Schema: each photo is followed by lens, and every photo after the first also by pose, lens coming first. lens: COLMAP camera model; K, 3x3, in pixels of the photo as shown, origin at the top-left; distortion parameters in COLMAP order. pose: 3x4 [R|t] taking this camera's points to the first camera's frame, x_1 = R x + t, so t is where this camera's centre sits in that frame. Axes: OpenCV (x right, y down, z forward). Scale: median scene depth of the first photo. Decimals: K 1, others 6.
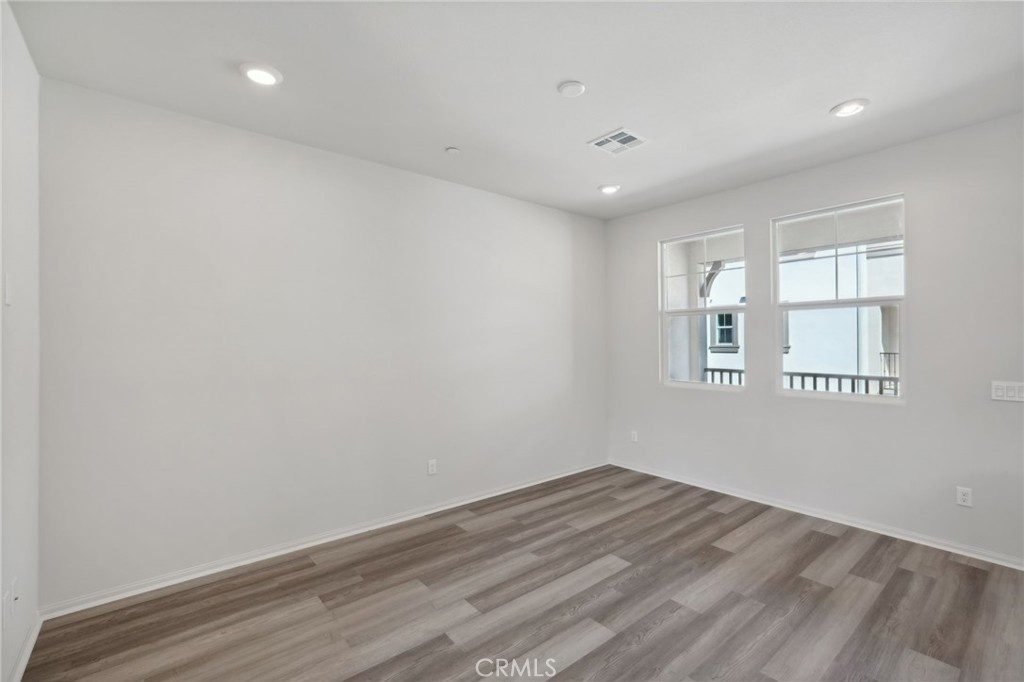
lens RADIAL K [[453.4, 0, 512.0], [0, 453.4, 341.0], [0, 0, 1]] dist [-0.017350, 0.011351]
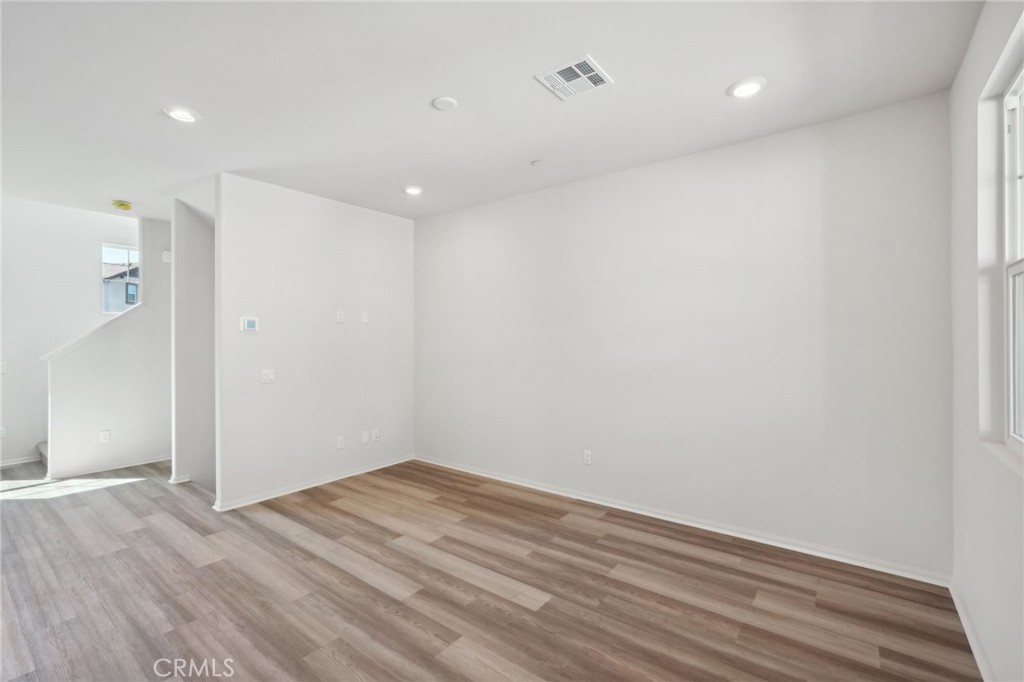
lens RADIAL K [[453.4, 0, 512.0], [0, 453.4, 341.0], [0, 0, 1]] dist [-0.017350, 0.011351]
pose [[0.222008, 0.008865, -0.975004, 1.003342], [0.004017, 0.999942, 0.010006, -0.002409], [0.975036, -0.006138, 0.221960, 0.748076]]
